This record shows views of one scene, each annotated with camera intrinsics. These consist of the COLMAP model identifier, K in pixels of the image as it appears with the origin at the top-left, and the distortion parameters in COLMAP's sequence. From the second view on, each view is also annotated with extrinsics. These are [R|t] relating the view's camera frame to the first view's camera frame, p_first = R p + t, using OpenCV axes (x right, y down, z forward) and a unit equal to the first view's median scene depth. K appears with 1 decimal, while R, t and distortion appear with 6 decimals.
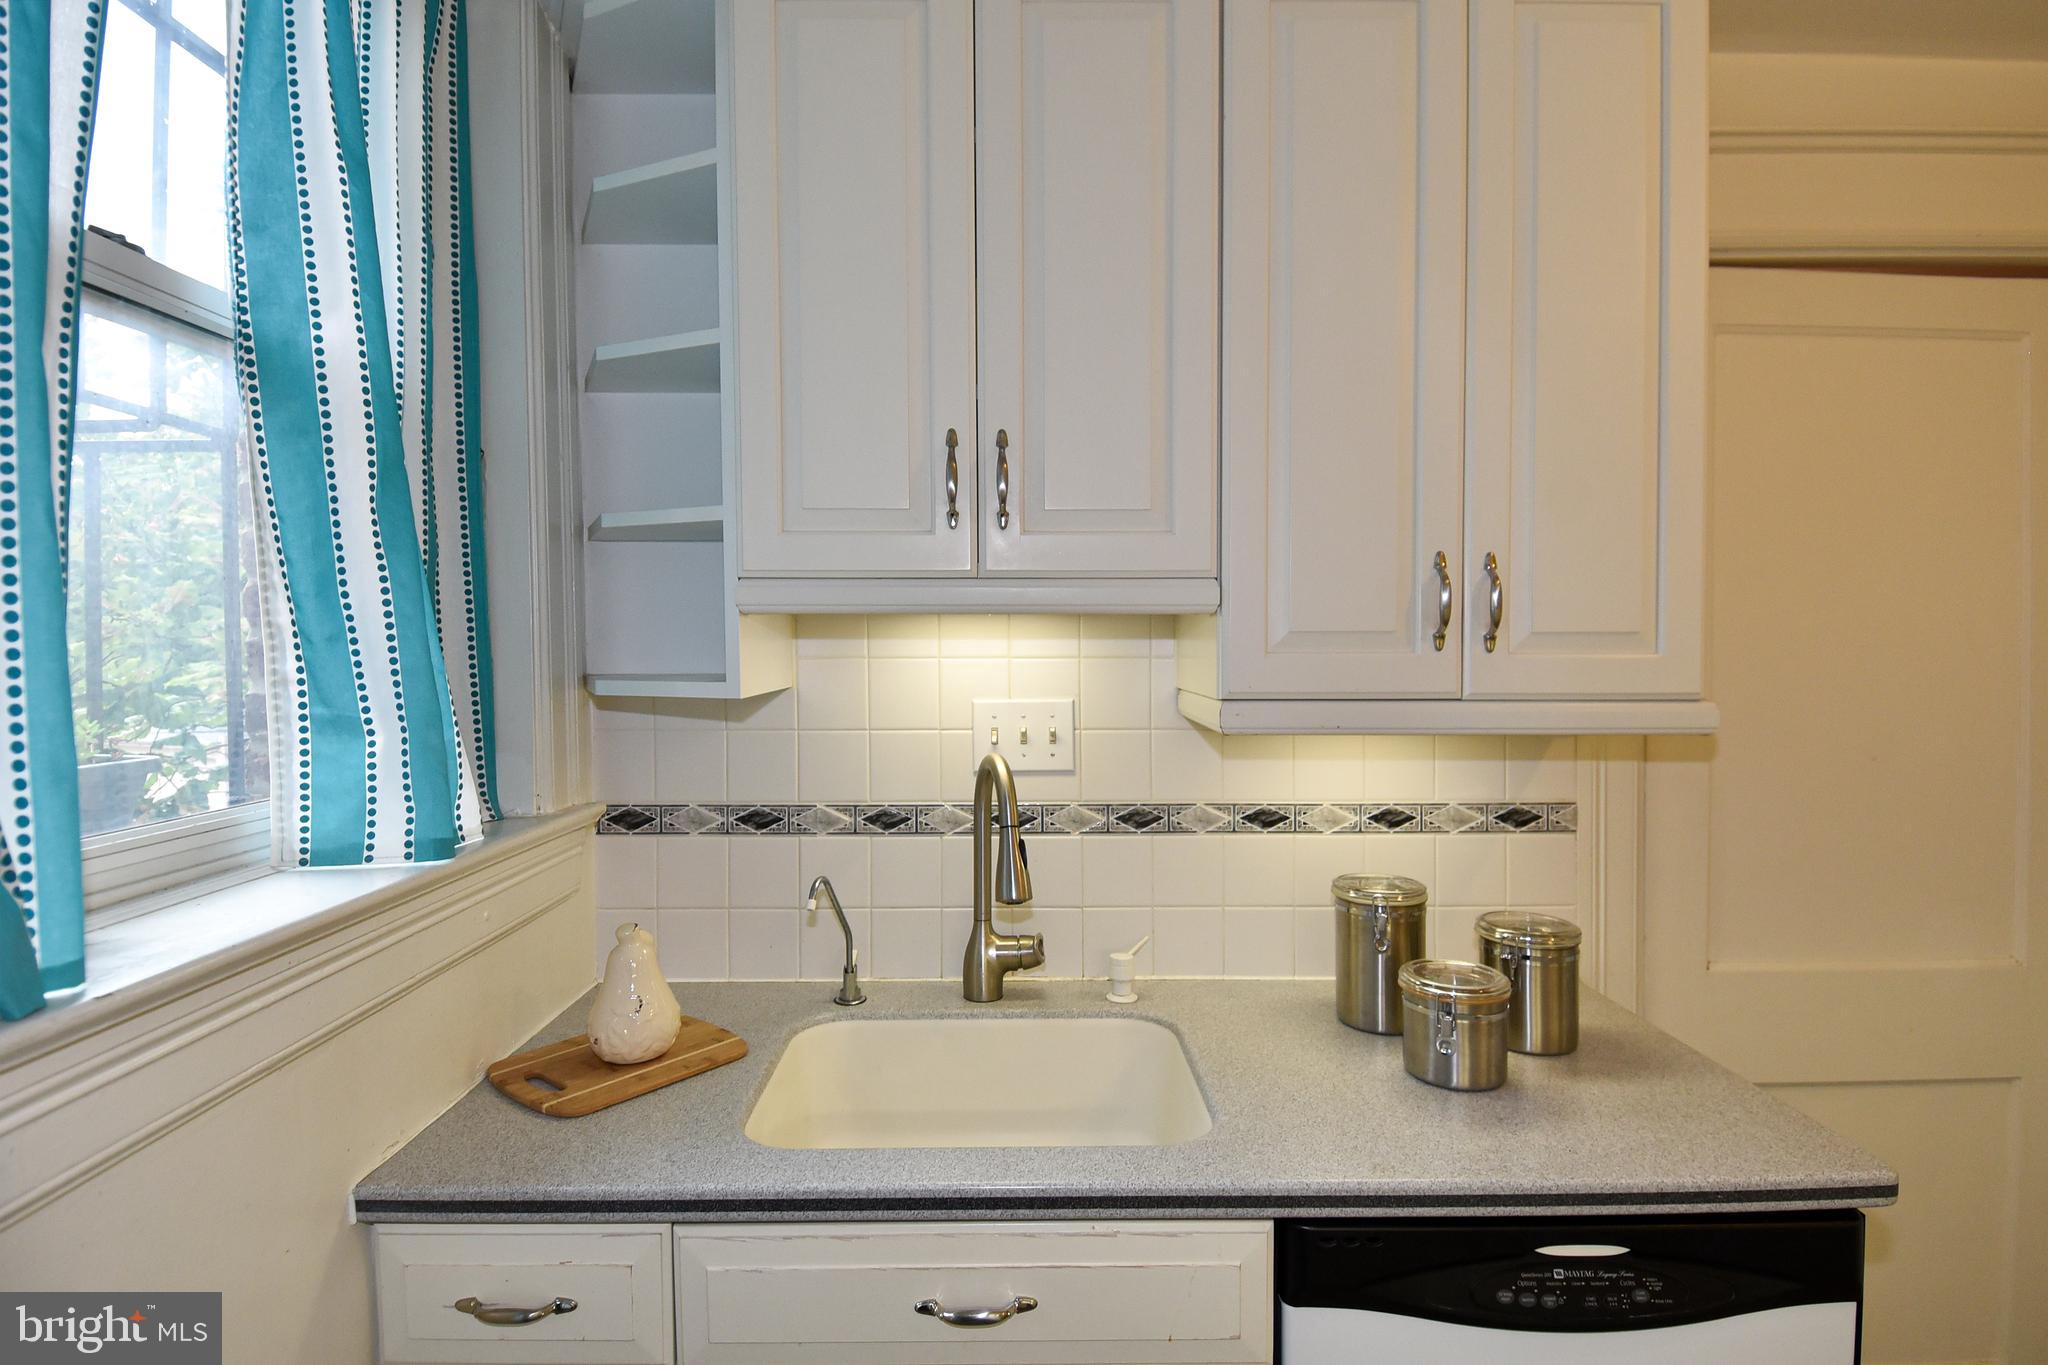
lens RADIAL K [[1100.3, 0, 1026.1], [0, 1100.3, 659.3], [0, 0, 1]] dist [0.013989, -0.001219]
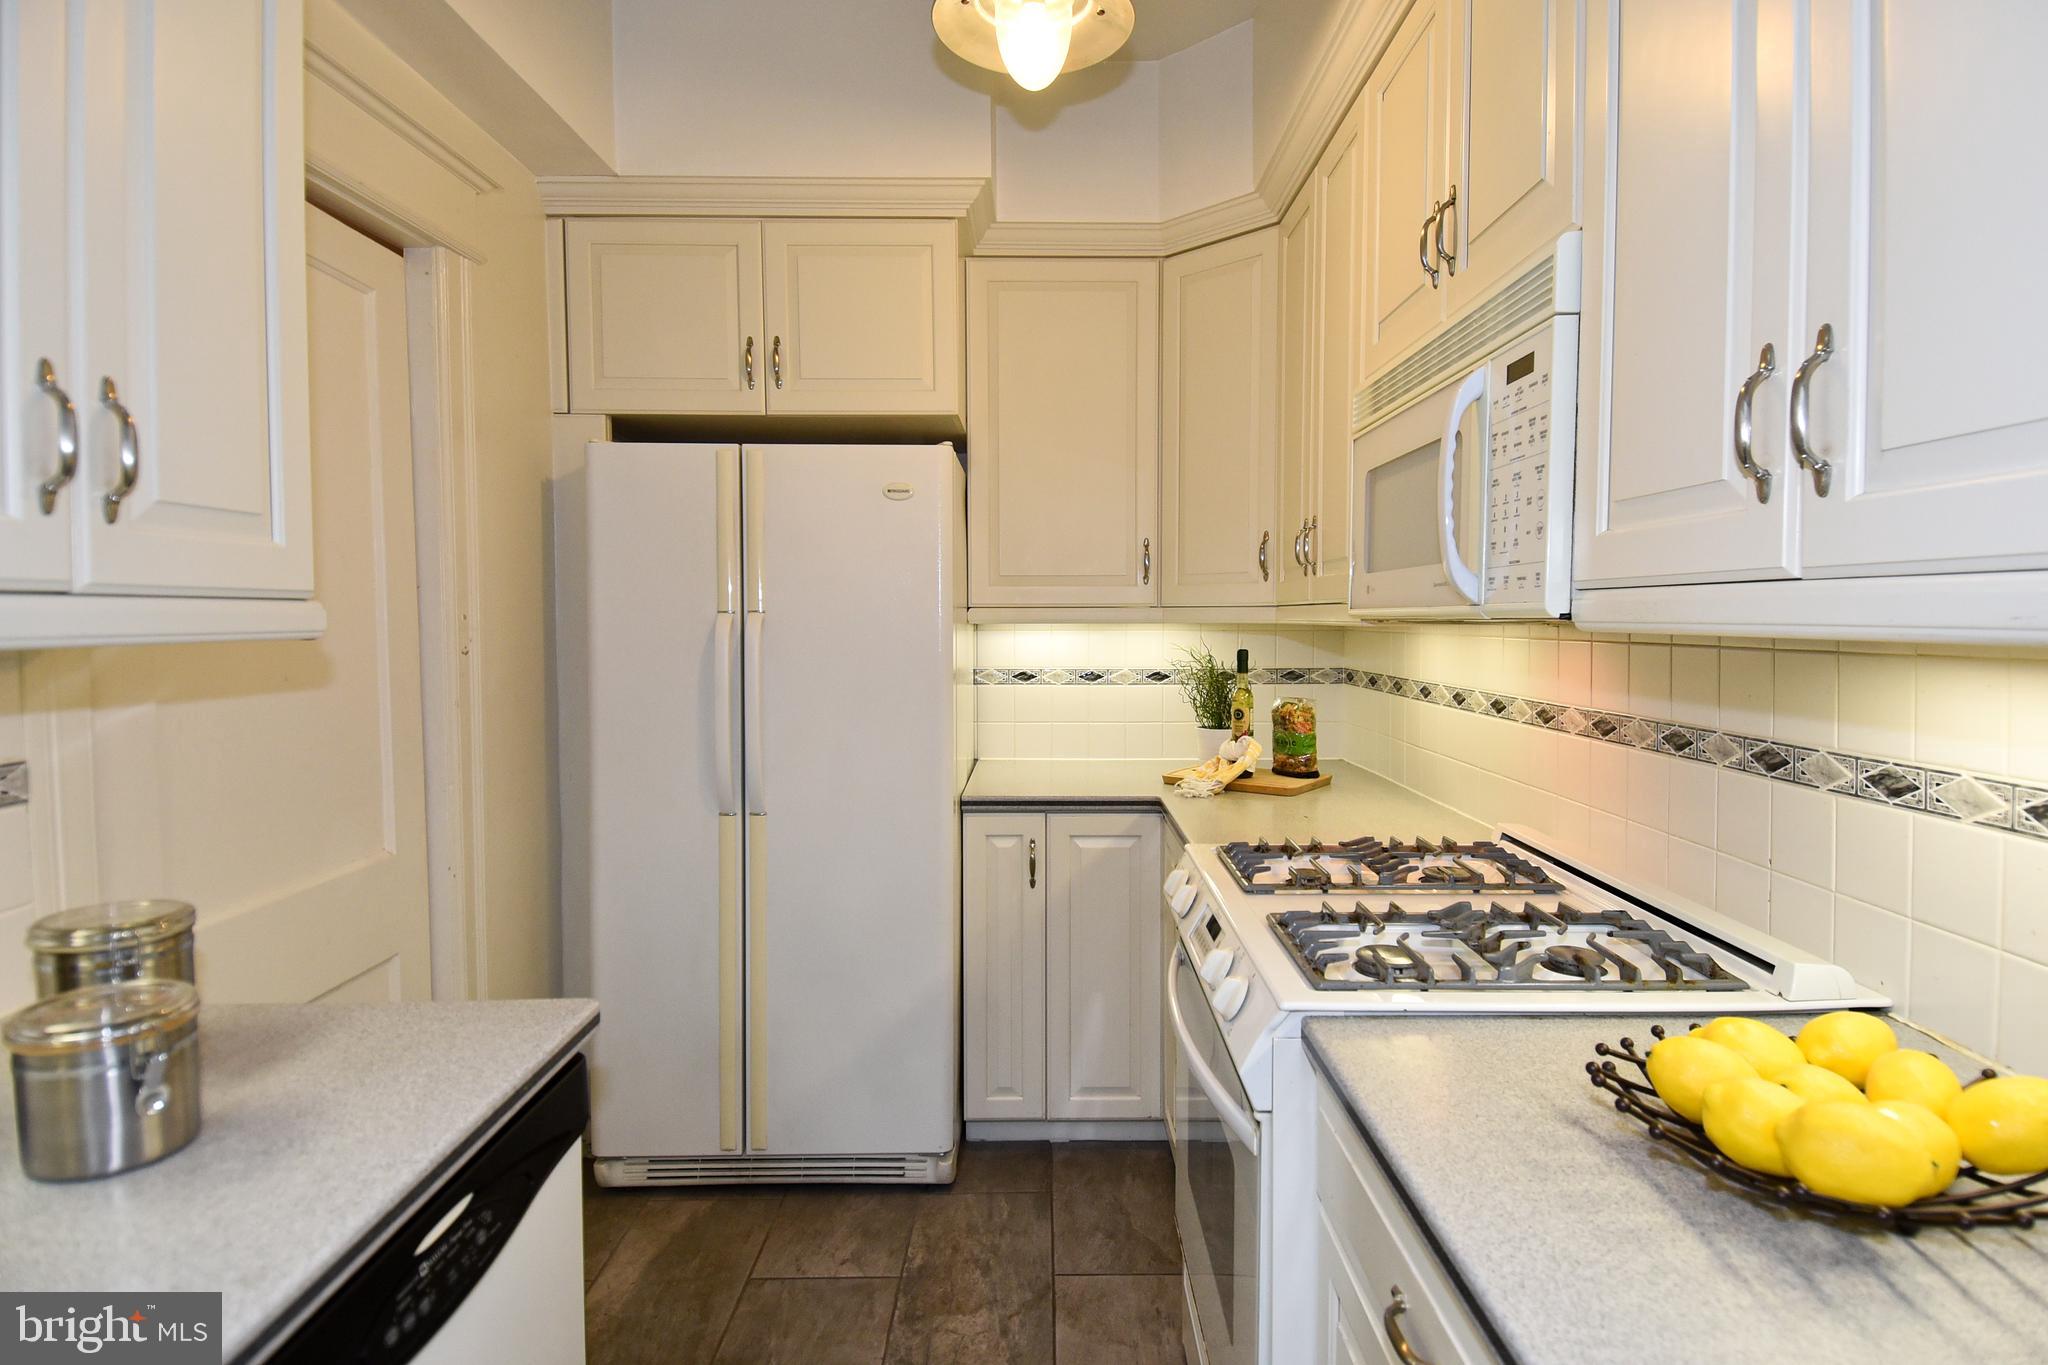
lens RADIAL K [[1100.3, 0, 1026.1], [0, 1100.3, 659.3], [0, 0, 1]] dist [0.013989, -0.001219]
pose [[0.054842, -0.038400, 0.997756, -0.236897], [0.014773, 0.999182, 0.037643, 0.058825], [-0.998386, 0.012675, 0.055364, 0.390818]]
